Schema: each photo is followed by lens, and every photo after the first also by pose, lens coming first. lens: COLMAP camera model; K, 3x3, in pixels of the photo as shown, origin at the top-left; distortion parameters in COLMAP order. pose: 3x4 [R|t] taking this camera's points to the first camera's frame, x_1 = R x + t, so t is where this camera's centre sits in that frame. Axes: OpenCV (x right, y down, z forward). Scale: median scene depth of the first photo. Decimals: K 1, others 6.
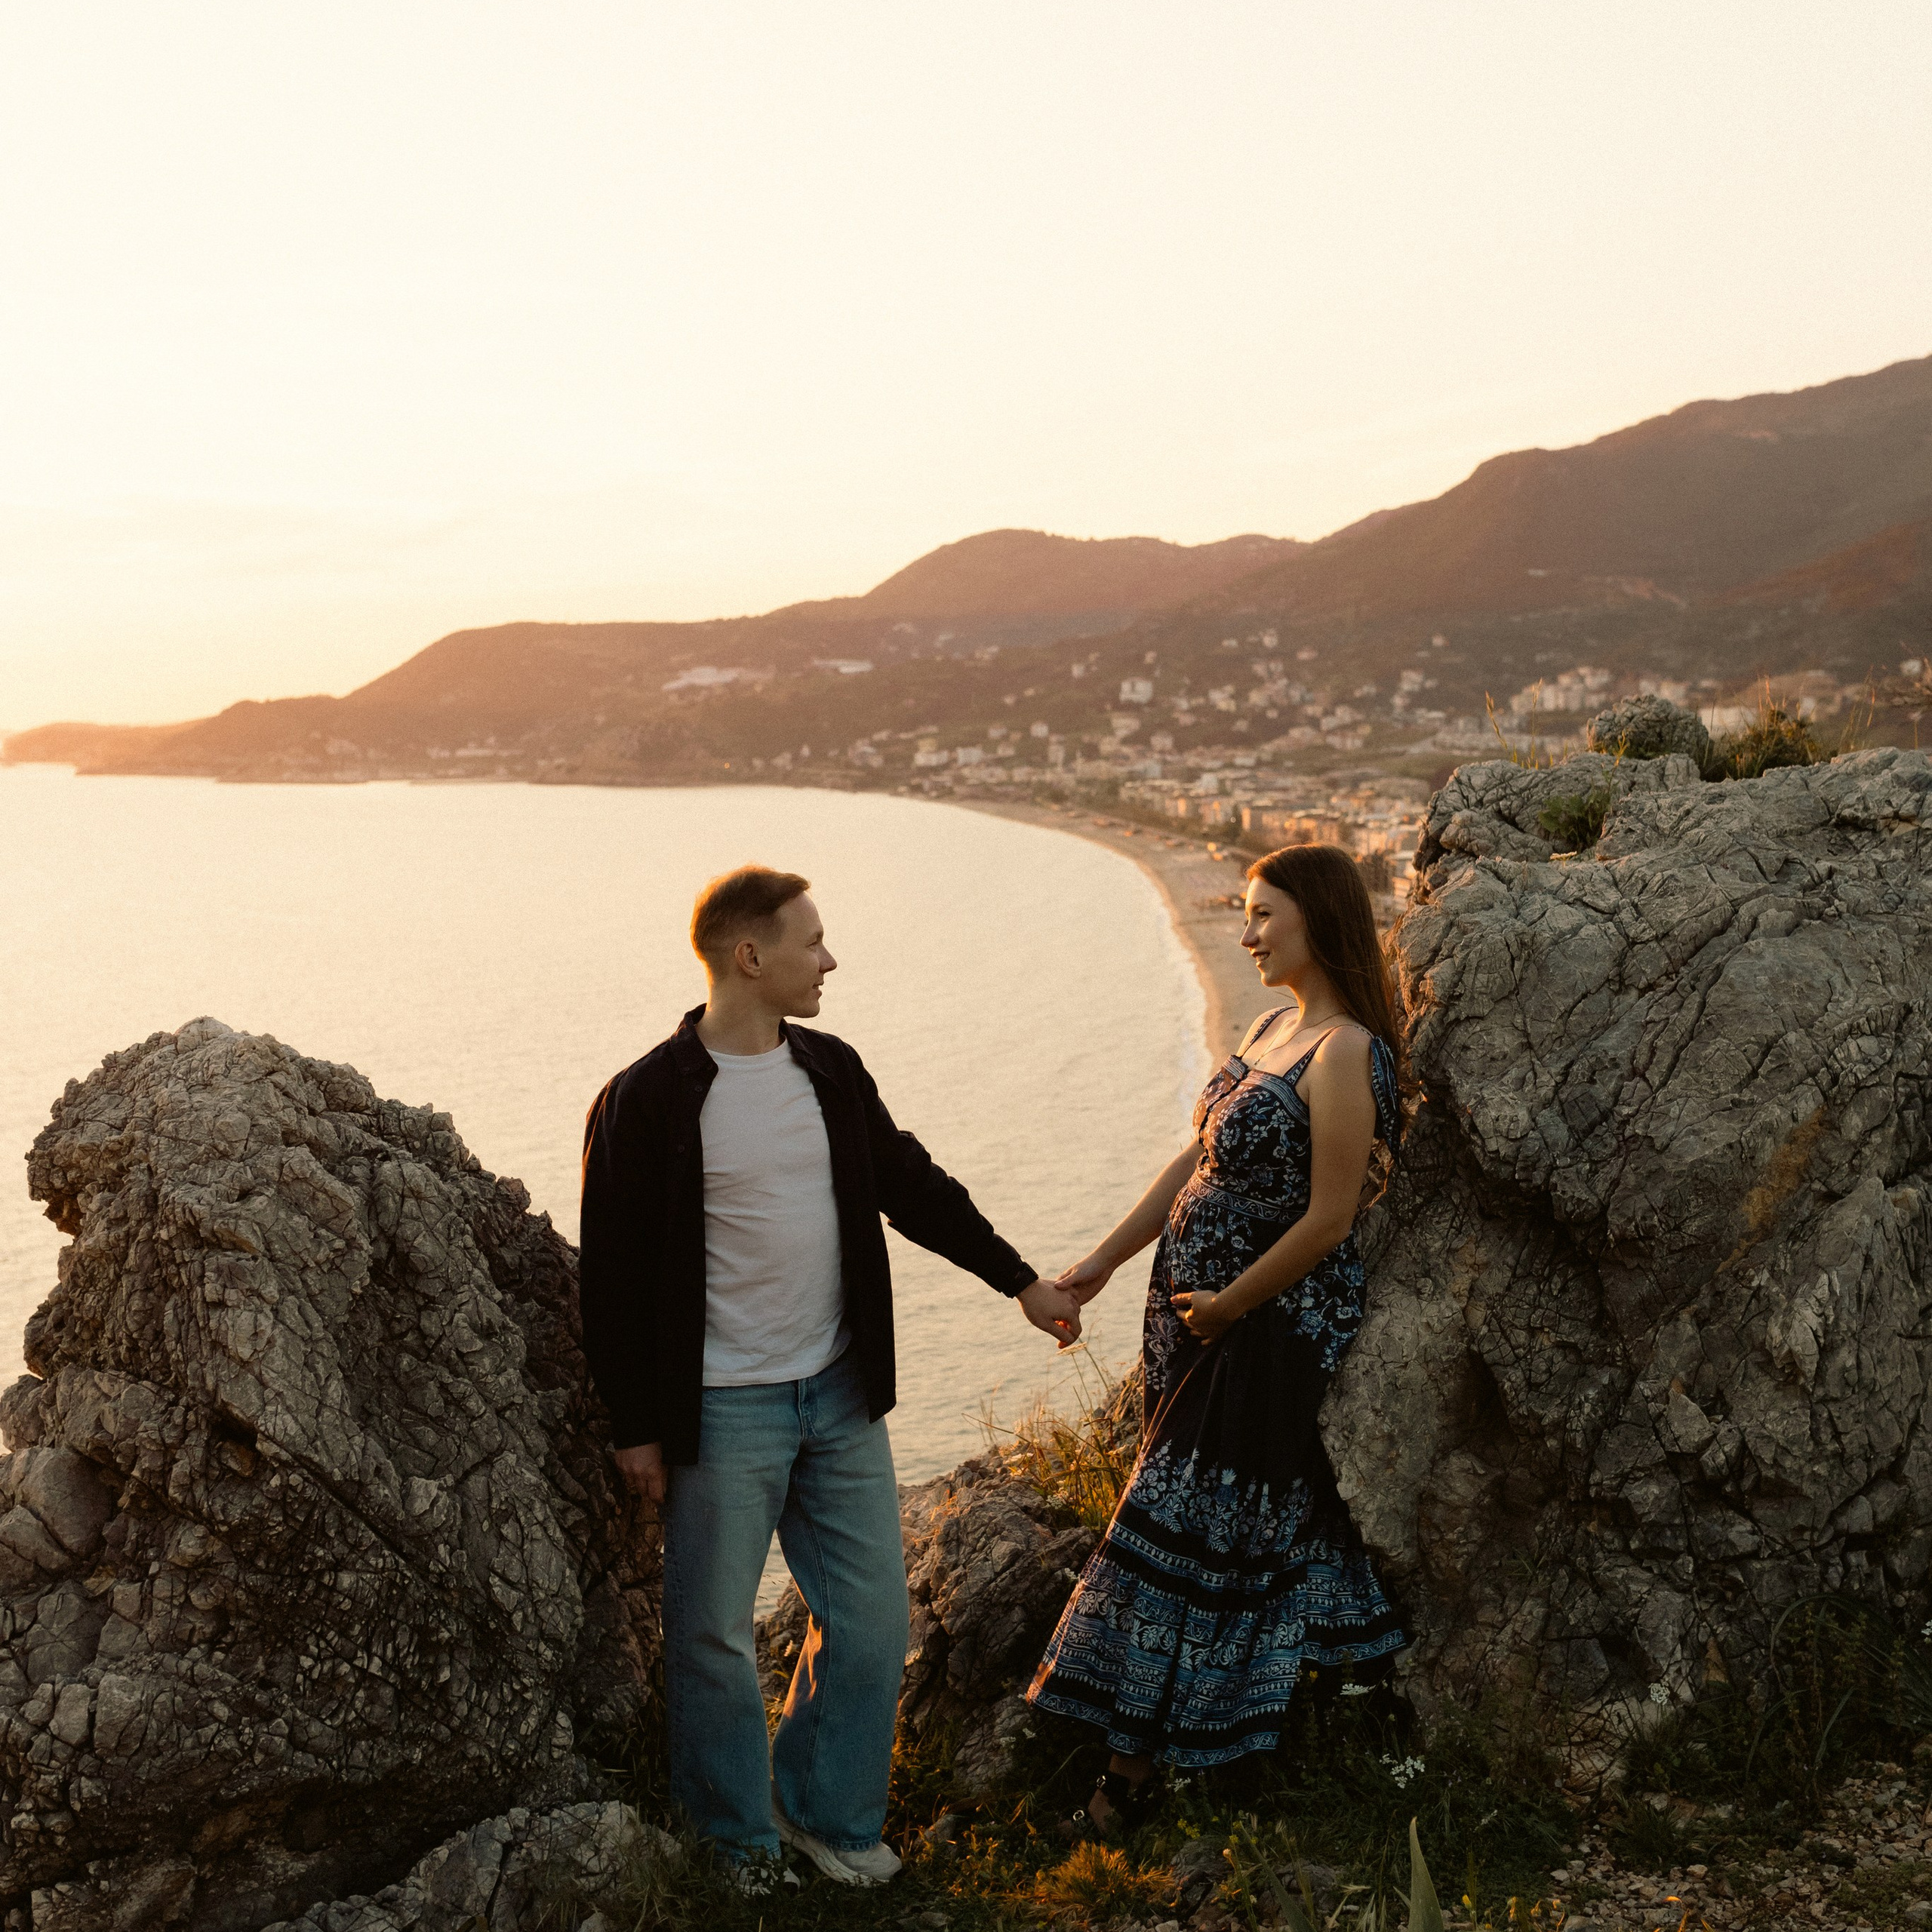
lens RADIAL K [[2669.0, 0, 968.1], [0, 2669.0, 967.1], [0, 0, 1]] dist [0.008025, 0.000000]
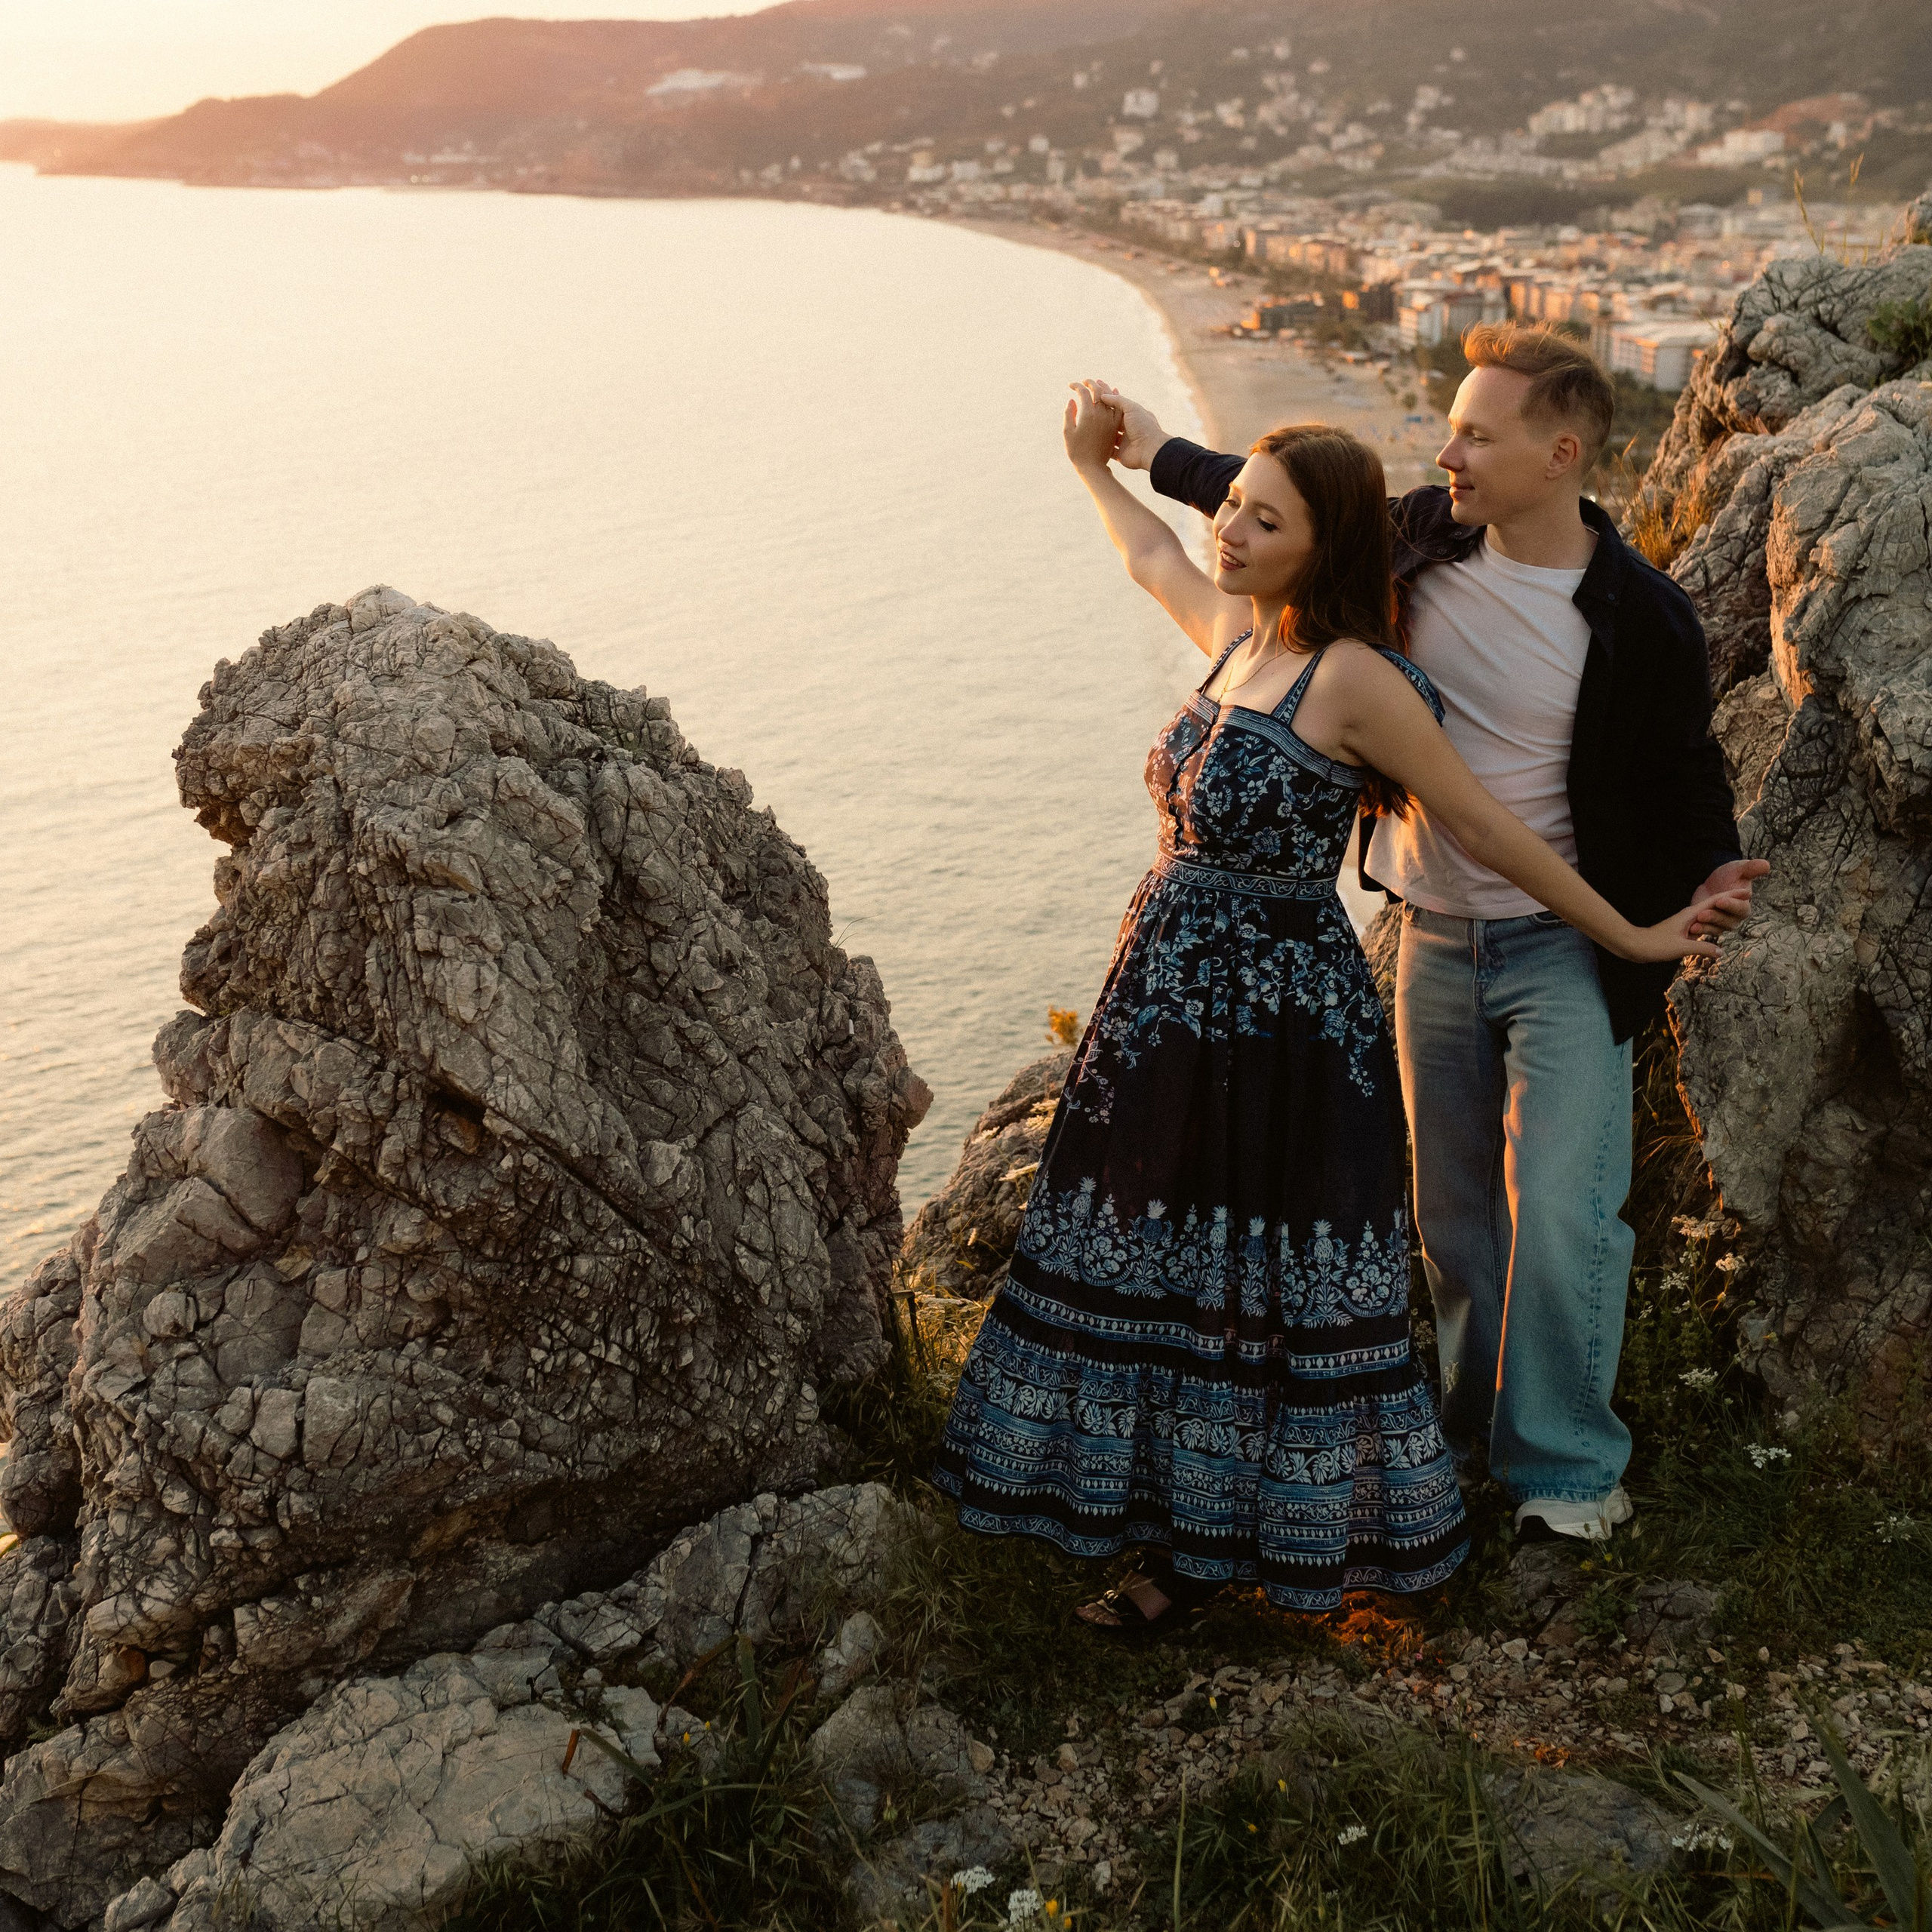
lens RADIAL K [[2669.0, 0, 984.6], [0, 2669.0, 931.0], [0, 0, 1]] dist [0.008025, 0.000000]
pose [[0.999841, 0.013309, 0.011875, -0.109760], [-0.015388, 0.980280, 0.197012, -0.042661], [-0.009019, -0.197164, 0.980329, 0.173242]]
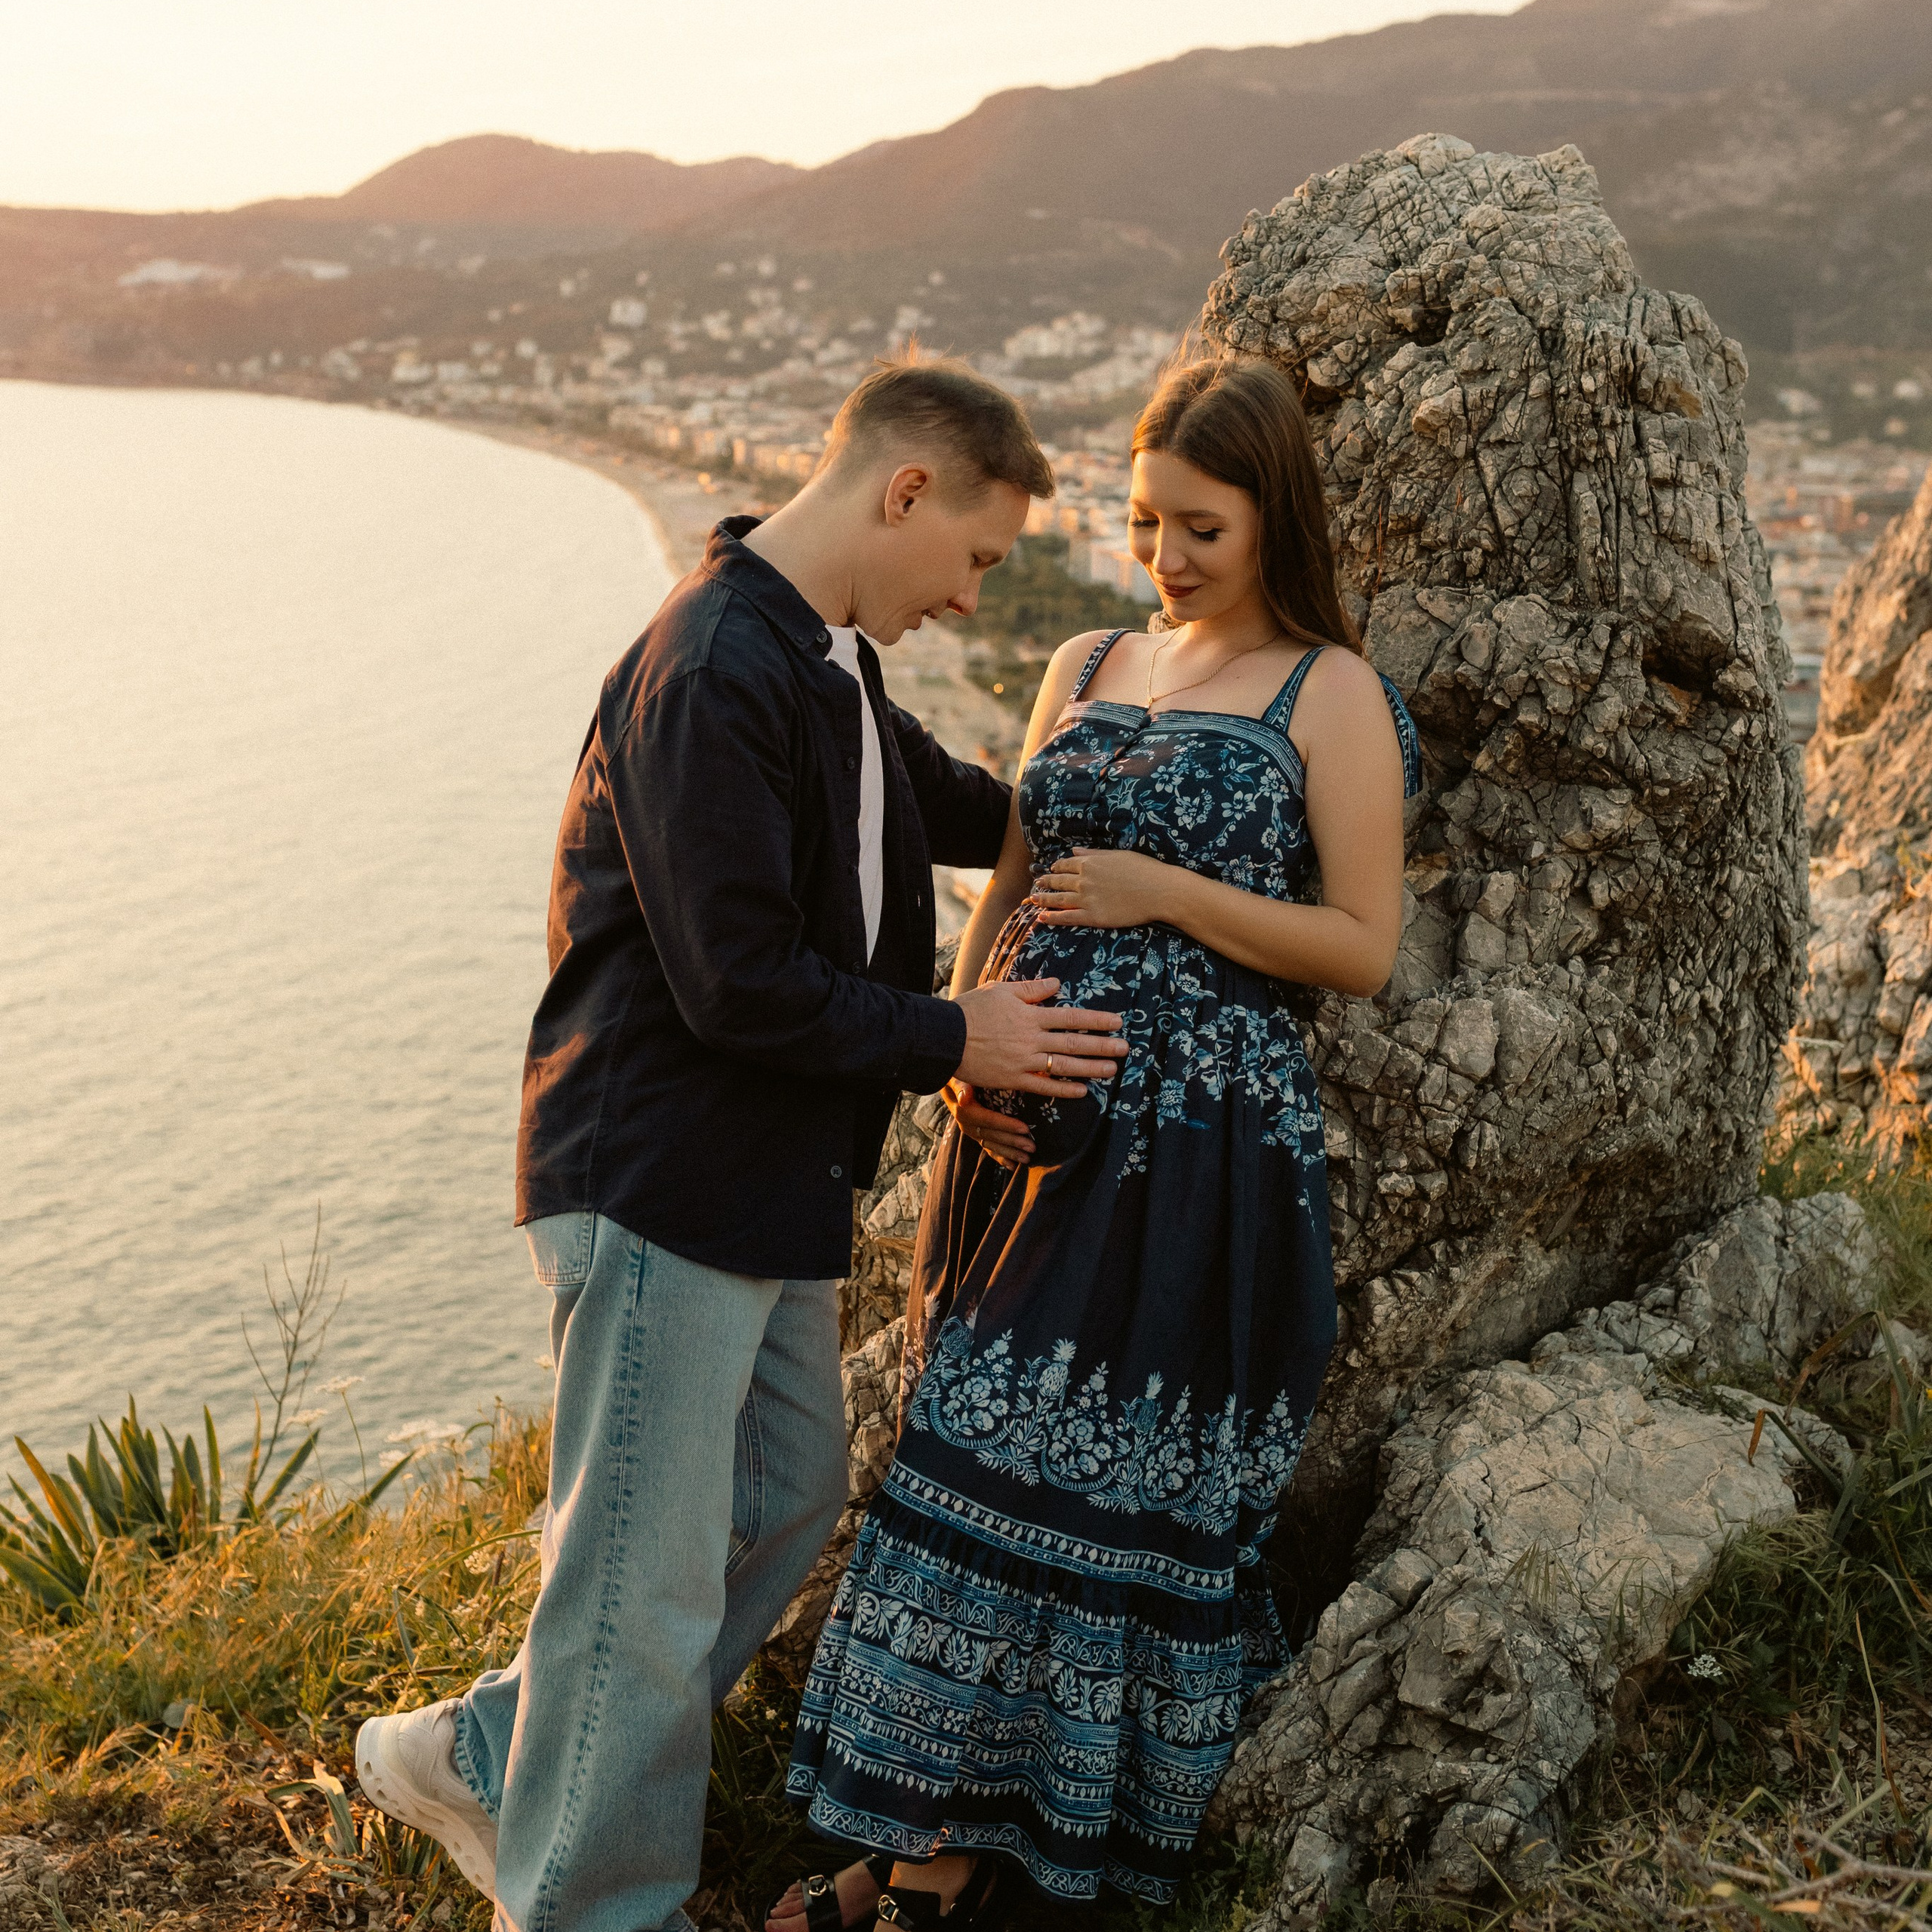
lens RADIAL K [[2669.0, 0, 968.9], [0, 2669.0, 948.6], [0, 0, 1]] dist [0.008025, 0.000000]
pose [[0.980775, 0.009764, 0.194895, -0.556338], [-0.034595, 0.991628, 0.124410, 0.154232], [-0.192049, -0.128761, 0.972902, 0.293166]]
